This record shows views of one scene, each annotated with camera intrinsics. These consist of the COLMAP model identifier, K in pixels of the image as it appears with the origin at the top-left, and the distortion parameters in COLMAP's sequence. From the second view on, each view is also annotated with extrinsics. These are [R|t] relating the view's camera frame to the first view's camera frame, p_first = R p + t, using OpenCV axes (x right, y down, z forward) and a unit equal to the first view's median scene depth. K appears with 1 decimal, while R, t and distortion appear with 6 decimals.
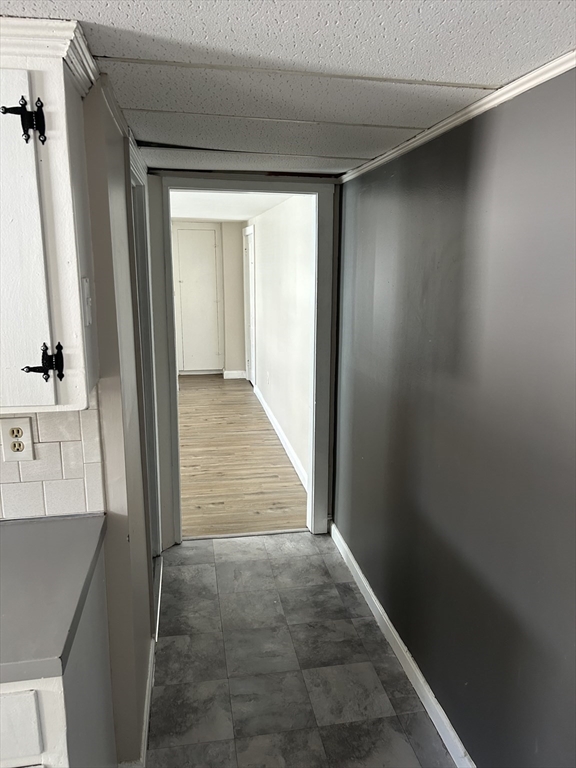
lens RADIAL K [[578.7, 0, 288.6], [0, 578.7, 384.5], [0, 0, 1]] dist [-0.007779, -0.016573]
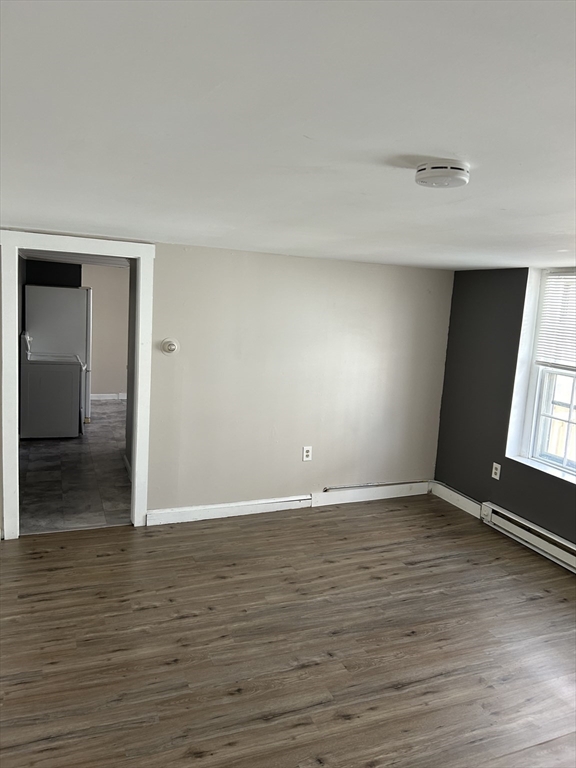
lens RADIAL K [[578.7, 0, 289.7], [0, 578.7, 383.3], [0, 0, 1]] dist [-0.007779, -0.016573]
pose [[-0.977221, -0.032199, -0.209767, -0.205087], [-0.105022, 0.932283, 0.346150, -0.406161], [0.184416, 0.360295, -0.914428, 1.750497]]
